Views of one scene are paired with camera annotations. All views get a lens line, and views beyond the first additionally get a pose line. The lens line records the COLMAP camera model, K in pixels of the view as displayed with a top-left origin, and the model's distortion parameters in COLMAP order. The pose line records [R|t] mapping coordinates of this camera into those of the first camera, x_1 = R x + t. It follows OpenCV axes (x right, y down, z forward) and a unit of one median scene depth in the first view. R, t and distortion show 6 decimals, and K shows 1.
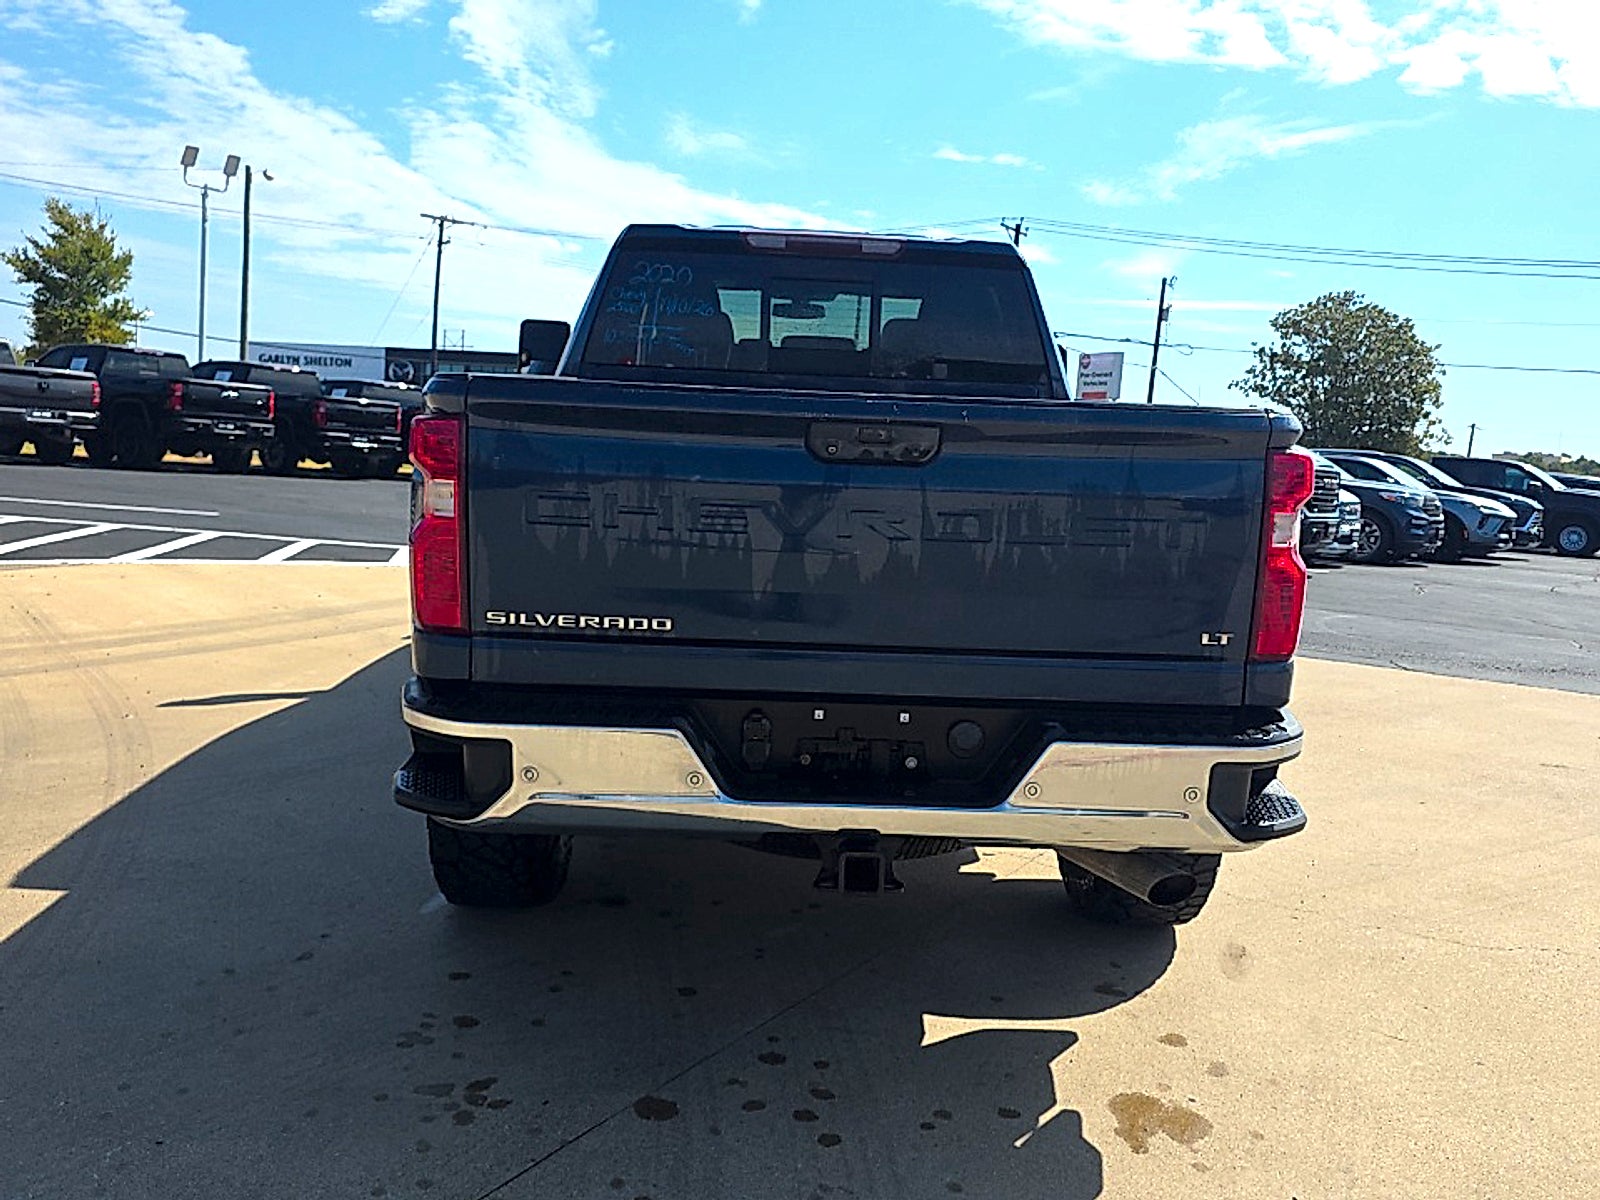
lens RADIAL K [[1440.1, 0, 814.8], [0, 1440.1, 585.5], [0, 0, 1]] dist [0.080278, -0.102959]
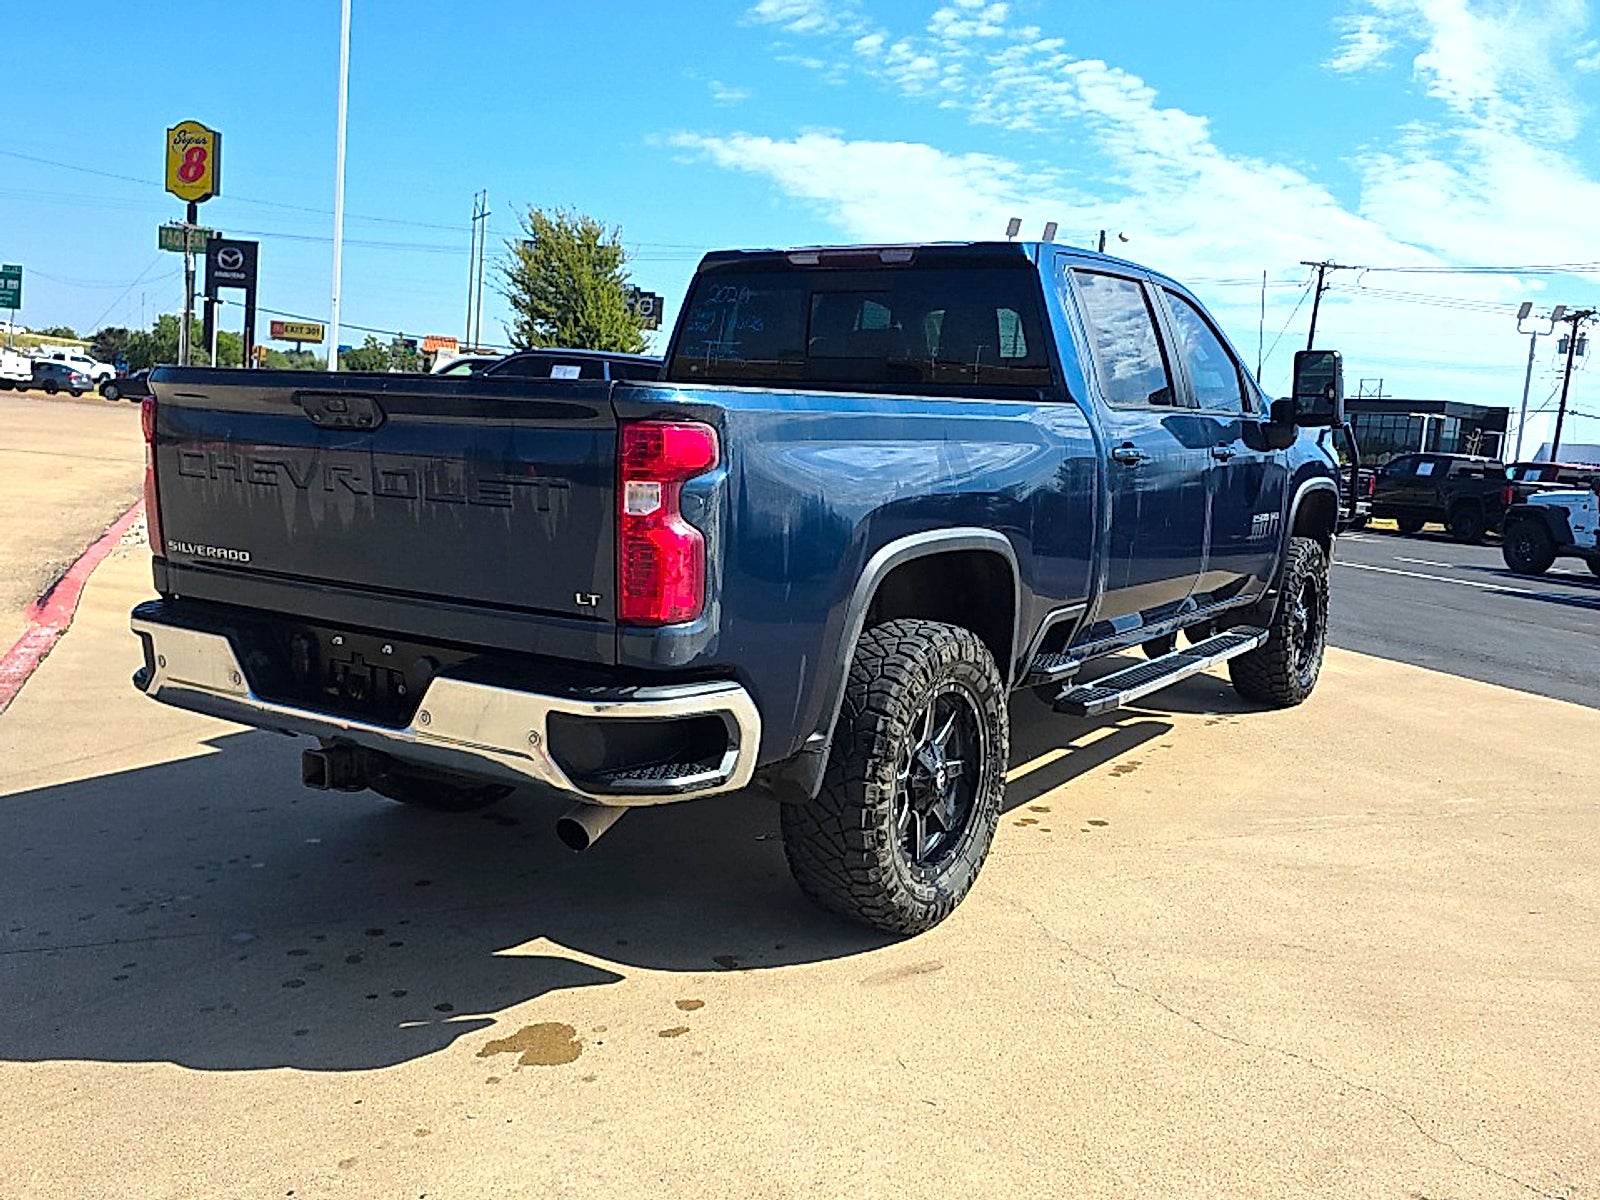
lens RADIAL K [[1440.1, 0, 799.5], [0, 1440.1, 596.7], [0, 0, 1]] dist [0.080278, -0.102959]
pose [[0.810168, 0.062323, -0.582875, 0.599212], [-0.078983, 0.996871, -0.003193, 0.015681], [0.580853, 0.048625, 0.812555, 0.136649]]
